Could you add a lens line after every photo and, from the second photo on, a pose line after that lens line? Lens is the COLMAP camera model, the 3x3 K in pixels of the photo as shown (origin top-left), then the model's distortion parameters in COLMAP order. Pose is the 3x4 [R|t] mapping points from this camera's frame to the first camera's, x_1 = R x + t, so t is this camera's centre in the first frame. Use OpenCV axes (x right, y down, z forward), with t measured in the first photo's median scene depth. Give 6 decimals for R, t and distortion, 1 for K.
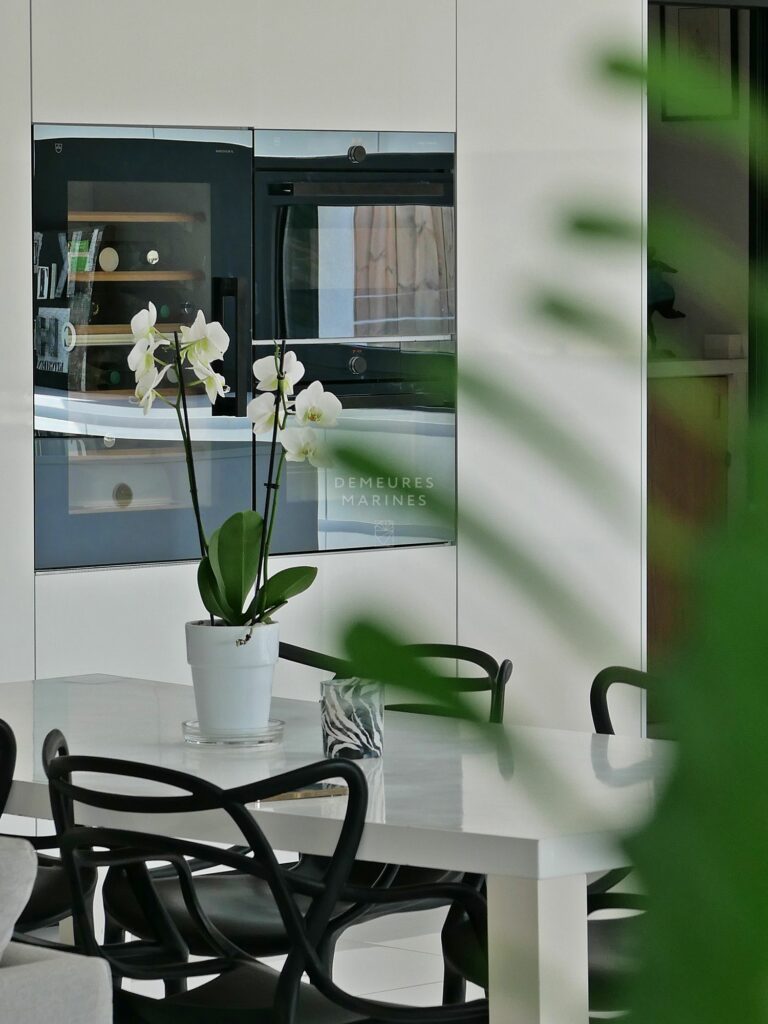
lens RADIAL K [[4418.7, 0, 384.0], [0, 4418.7, 512.0], [0, 0, 1]] dist [0.174525, -3.121532]
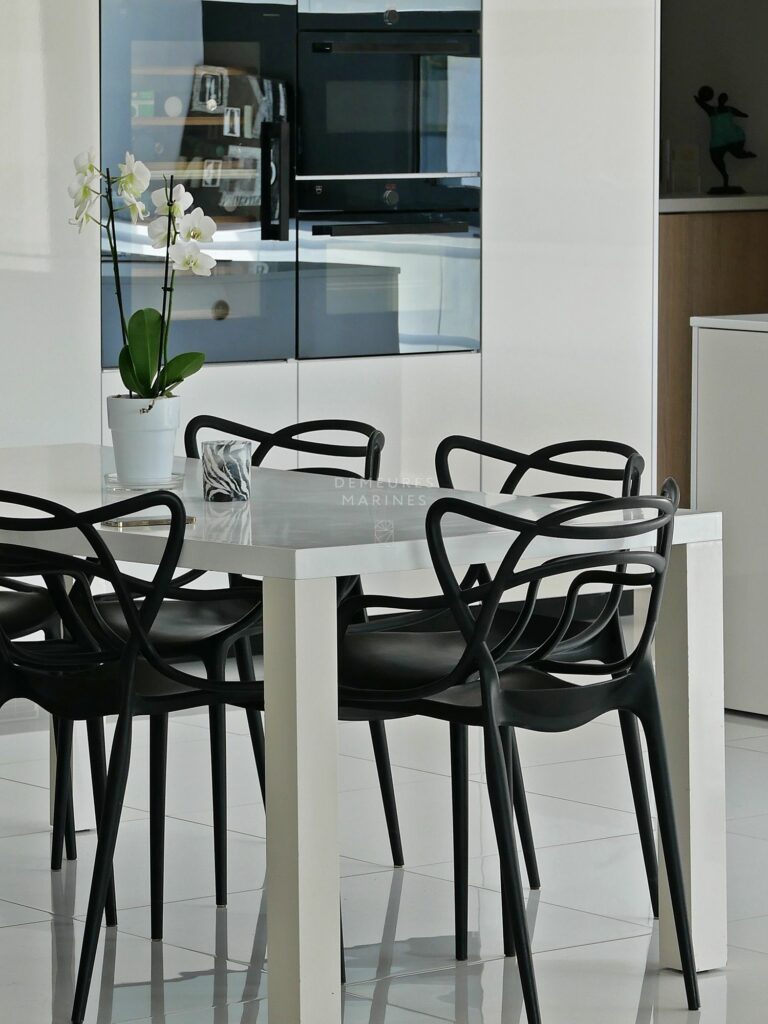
lens RADIAL K [[4418.7, 0, 384.0], [0, 4418.7, 512.0], [0, 0, 1]] dist [0.174525, -3.121532]
pose [[0.996692, 0.010909, -0.080541, 0.142093], [-0.007936, 0.999278, 0.037142, 0.010601], [0.080888, -0.036380, 0.996059, -0.278240]]
